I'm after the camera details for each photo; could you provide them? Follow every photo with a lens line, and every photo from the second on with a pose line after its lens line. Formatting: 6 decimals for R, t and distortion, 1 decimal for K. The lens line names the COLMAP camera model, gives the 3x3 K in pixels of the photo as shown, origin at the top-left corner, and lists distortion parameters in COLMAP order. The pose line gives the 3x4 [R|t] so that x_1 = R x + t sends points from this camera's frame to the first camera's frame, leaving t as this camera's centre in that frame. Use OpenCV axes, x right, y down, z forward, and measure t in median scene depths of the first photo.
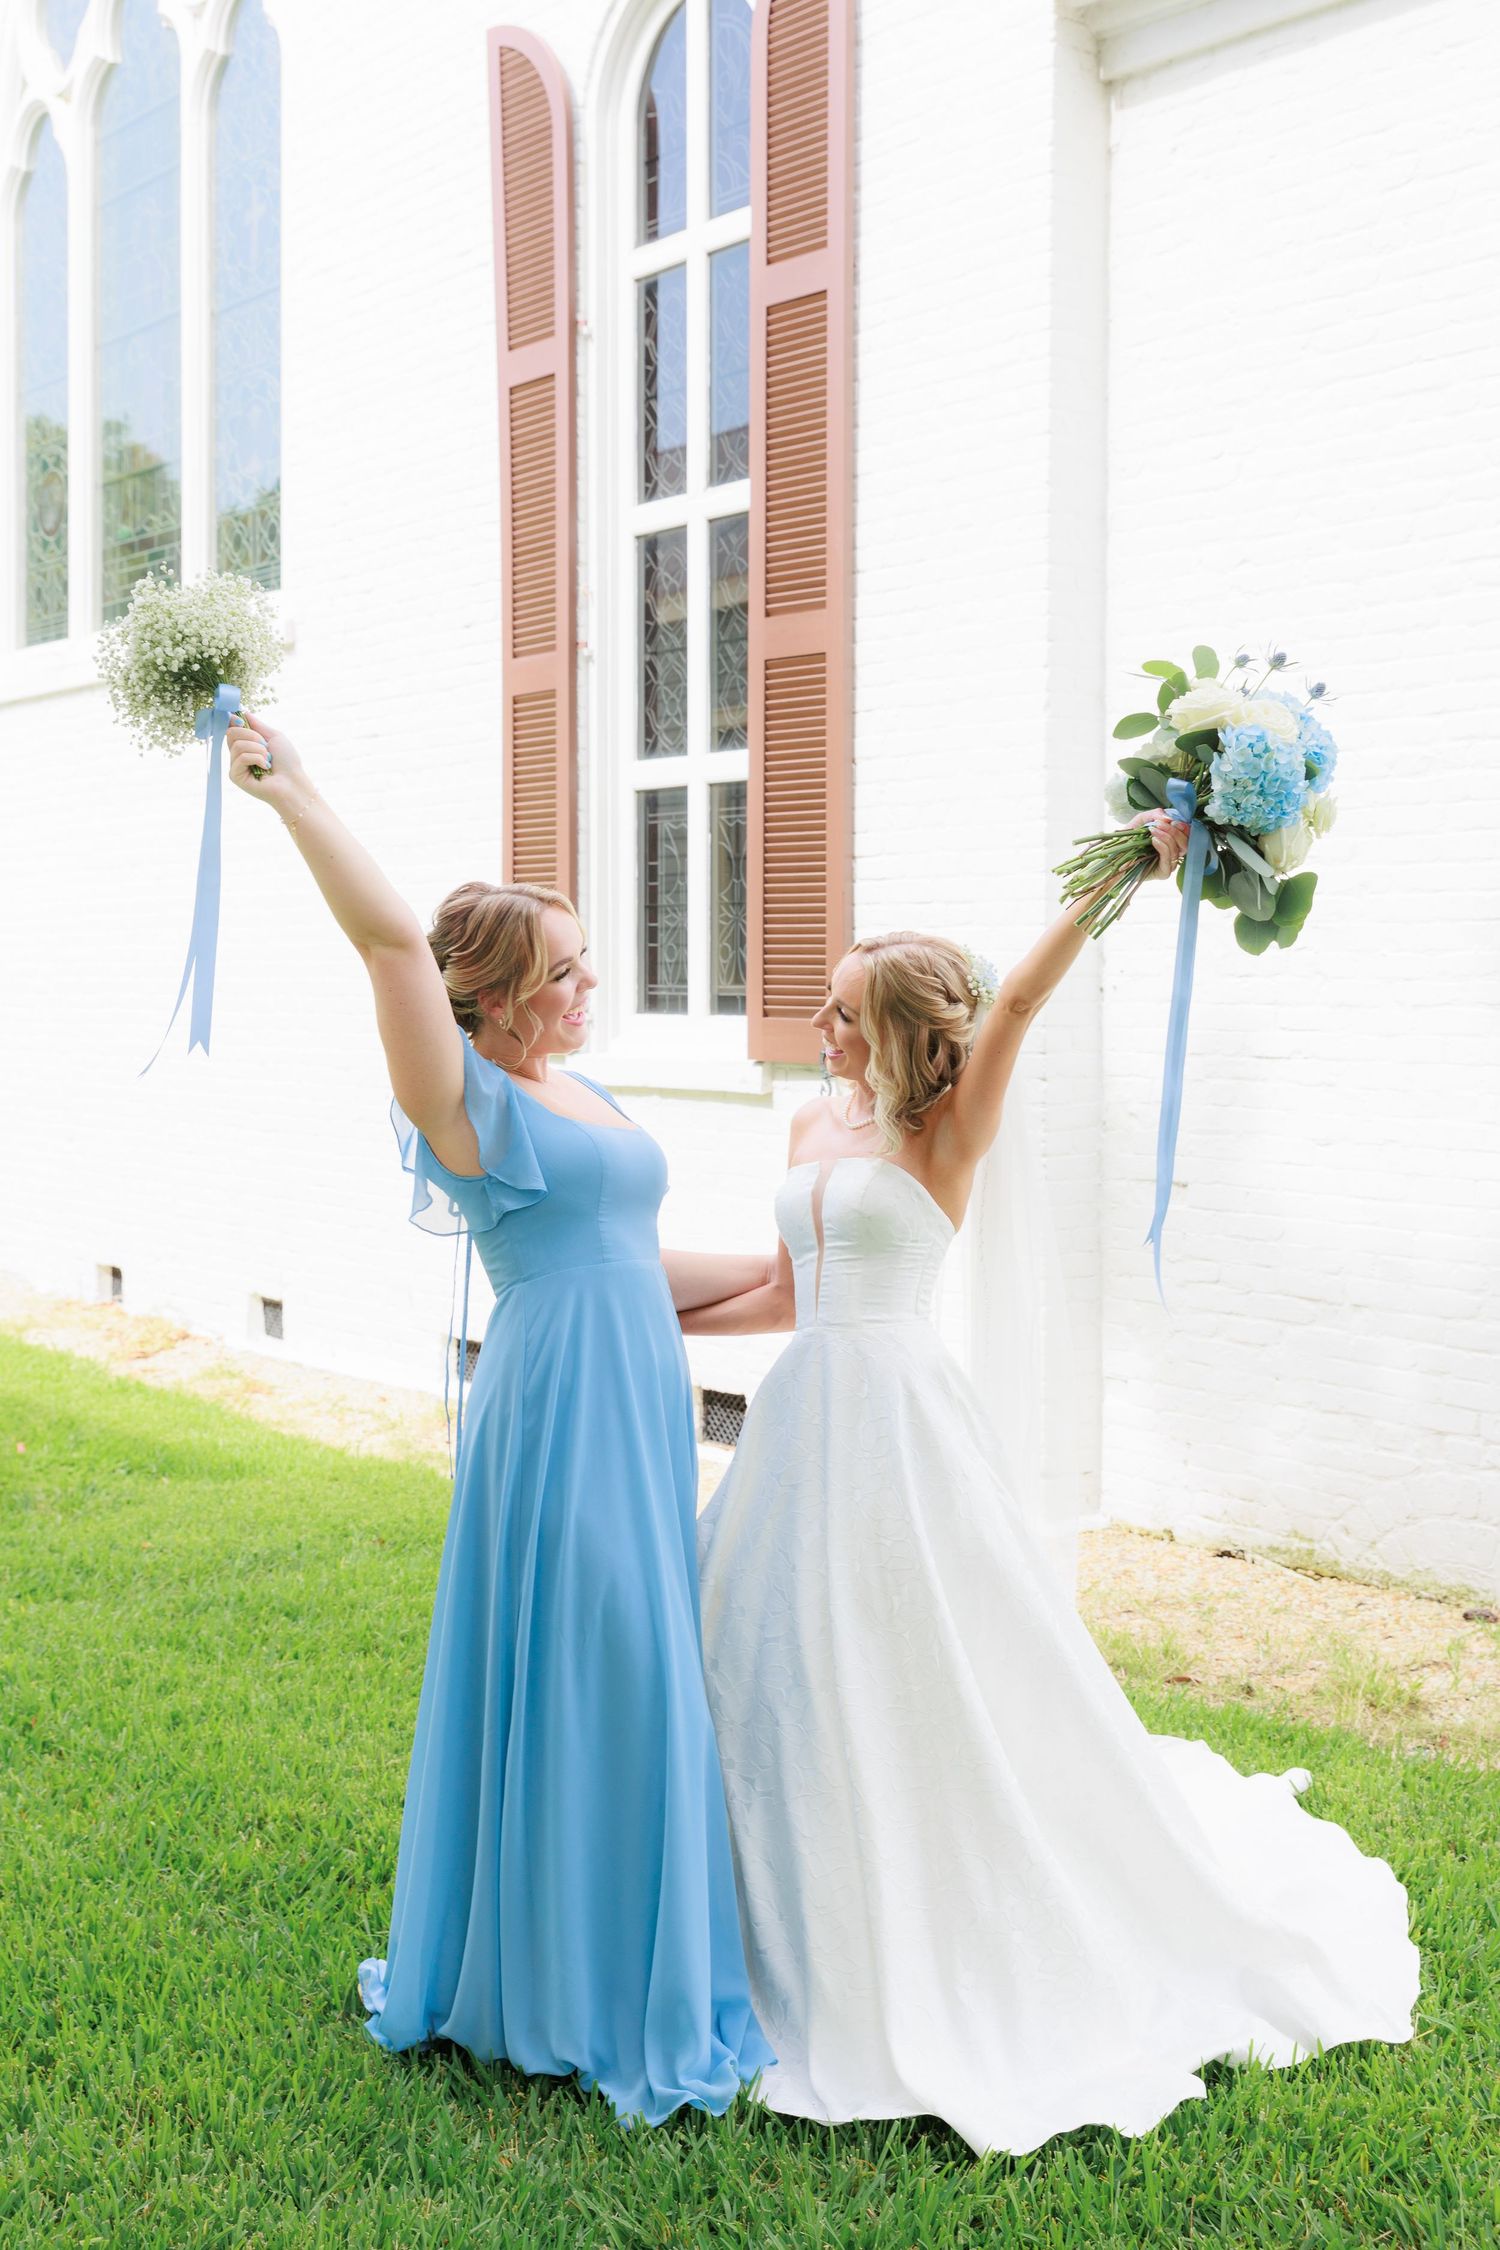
lens RADIAL K [[2491.5, 0, 769.4], [0, 2491.5, 1106.2], [0, 0, 1]] dist [0.011764, 0.000000]
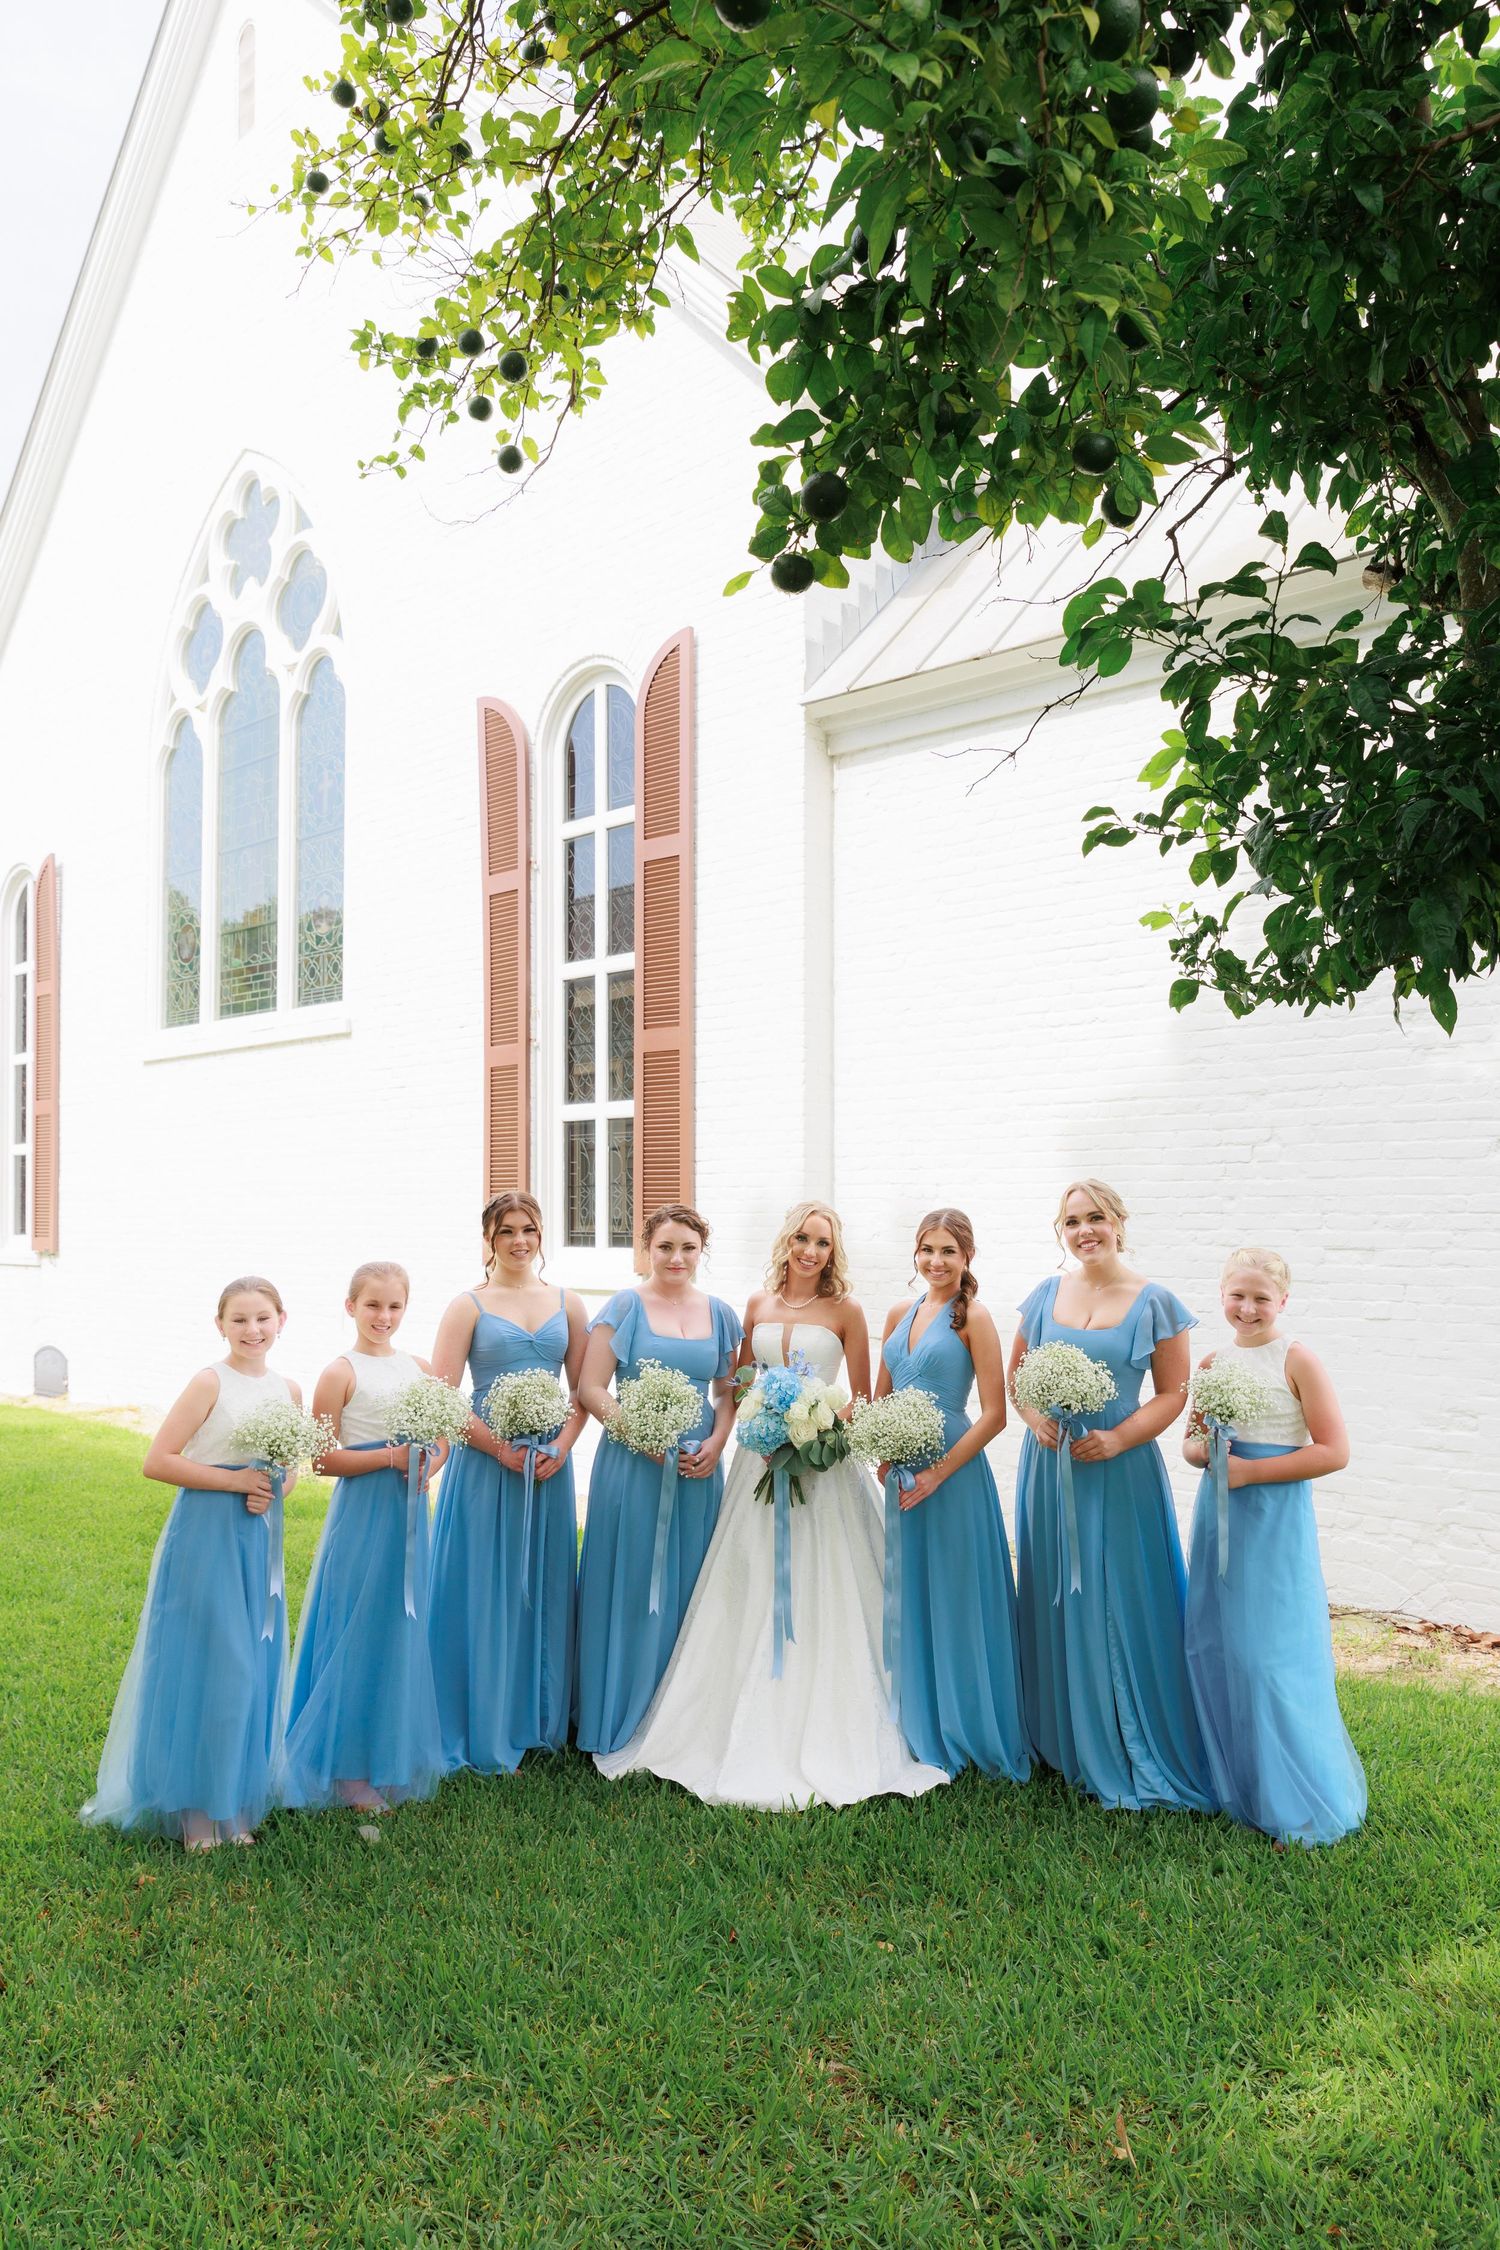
lens RADIAL K [[1650.3, 0, 766.5], [0, 1650.3, 1188.6], [0, 0, 1]] dist [0.029949, 0.002216]
pose [[0.986909, -0.002219, 0.161263, -0.108412], [0.012308, 0.998025, -0.061592, -0.004836], [-0.160807, 0.062771, 0.984988, -0.195139]]
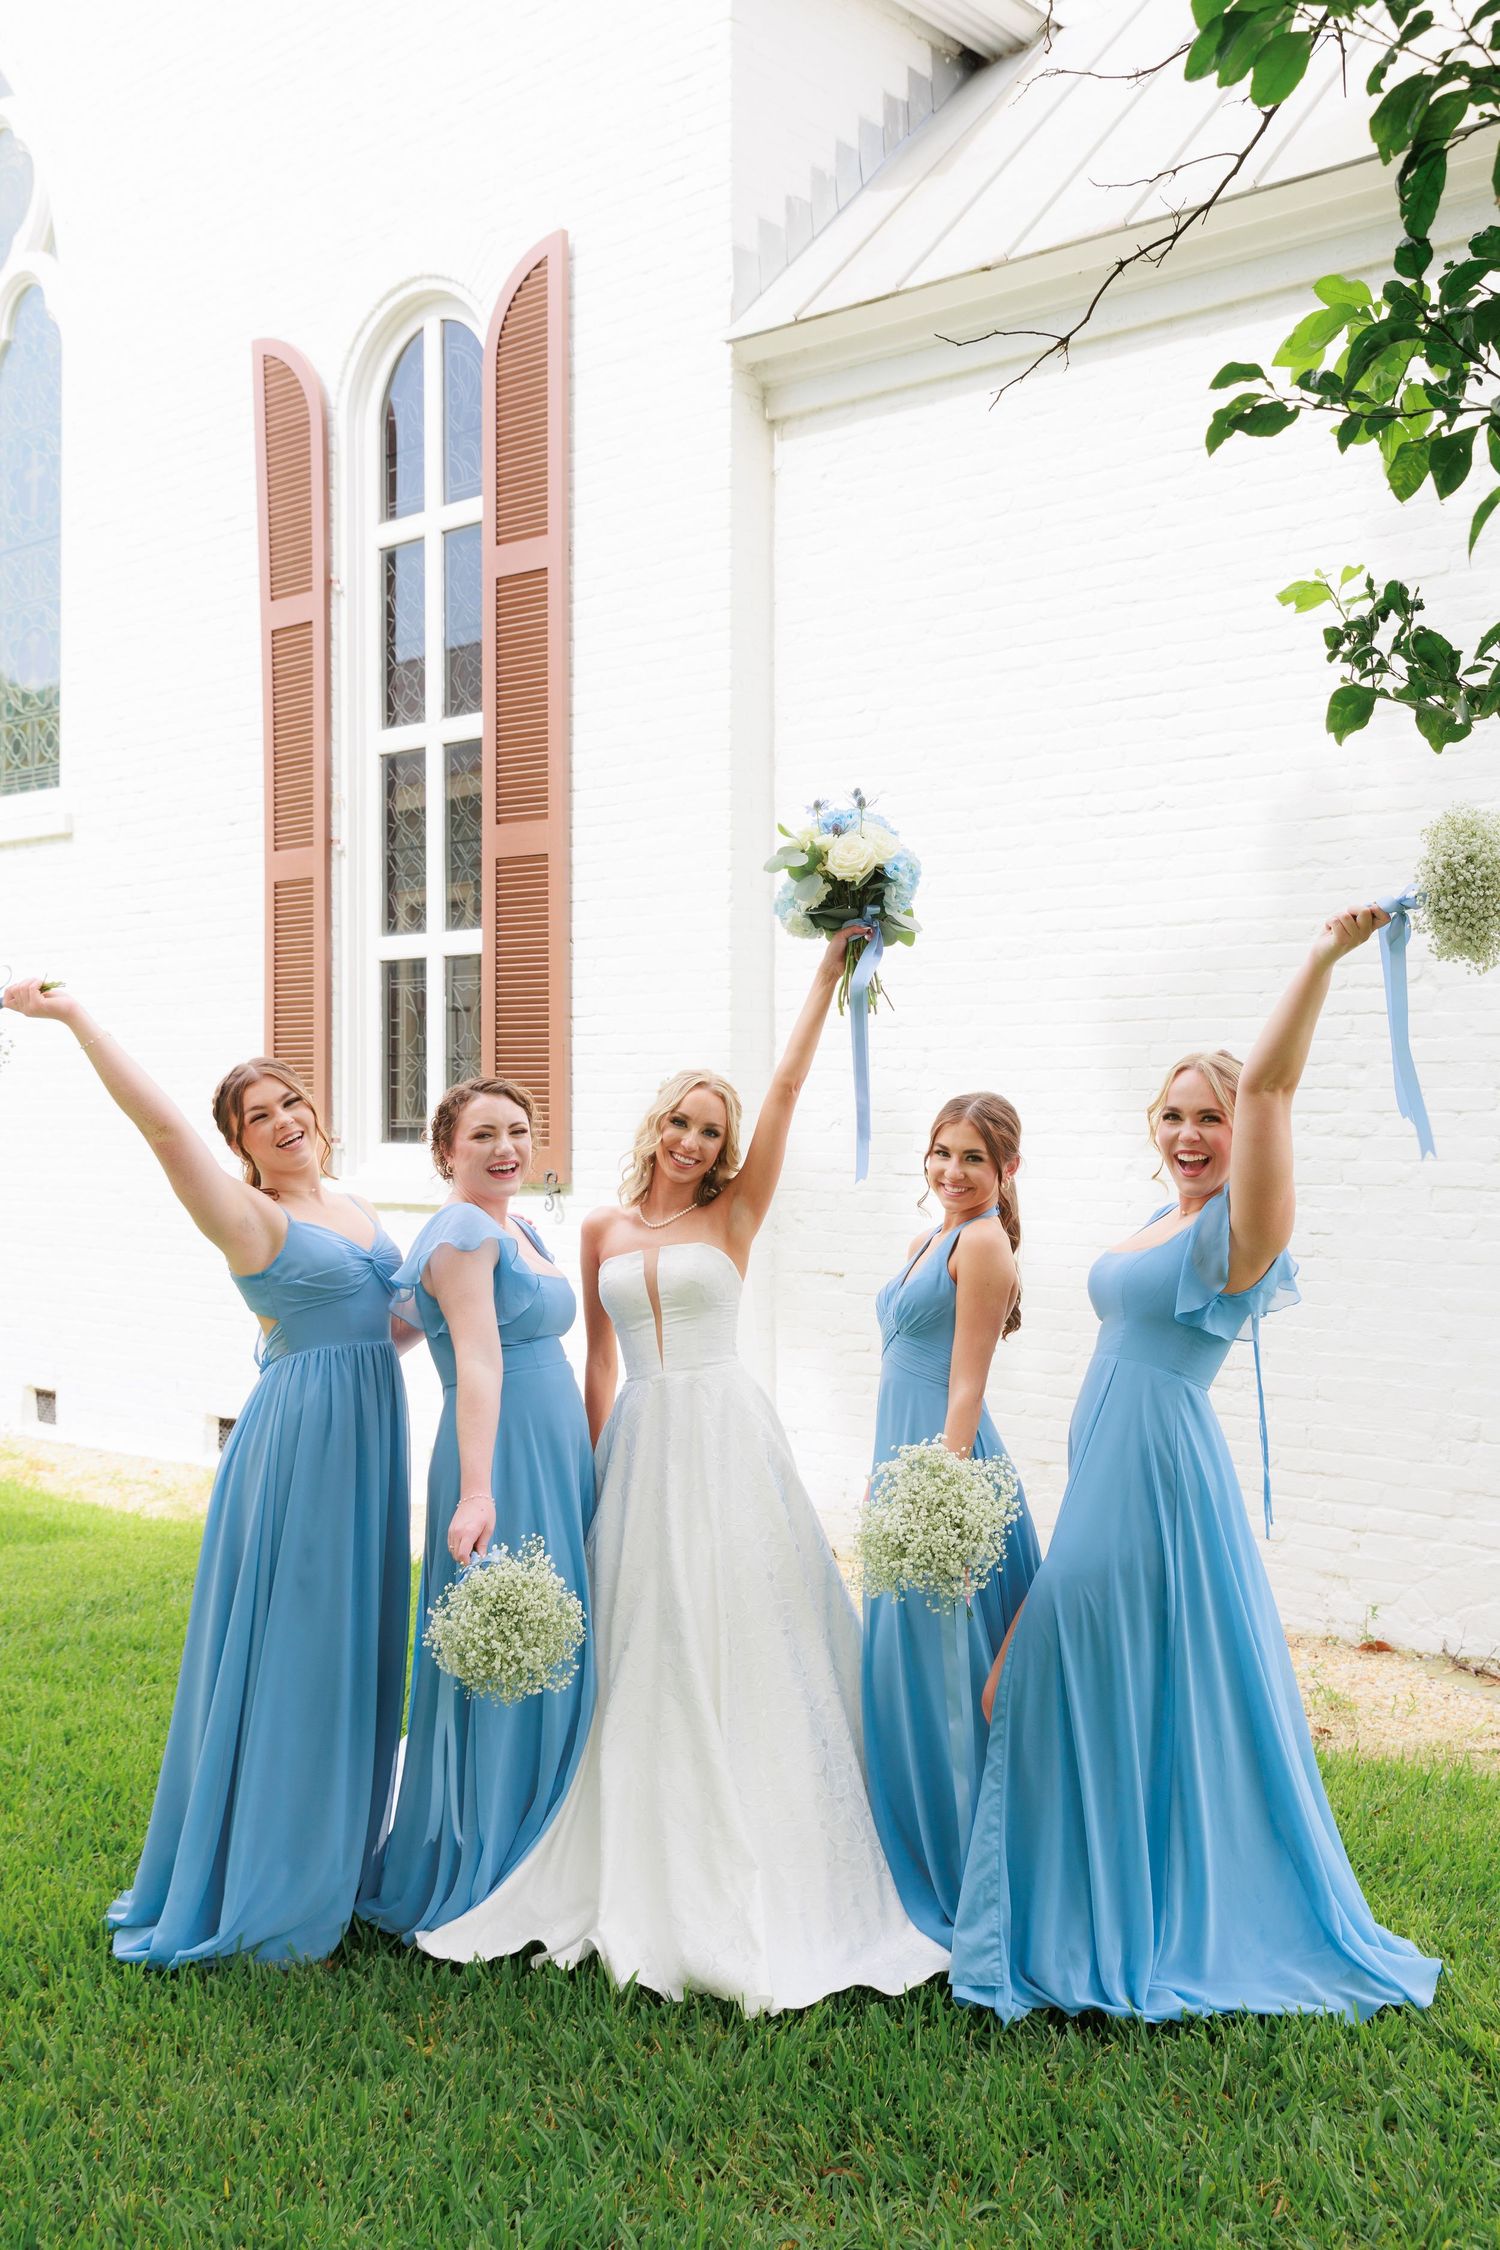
lens RADIAL K [[2151.0, 0, 730.2], [0, 2151.0, 1112.0], [0, 0, 1]] dist [0.031969, 0.000000]
pose [[0.982959, -0.004919, 0.183757, -0.085528], [0.013780, 0.998801, -0.046975, -0.000623], [-0.183305, 0.048706, 0.981849, -0.069891]]
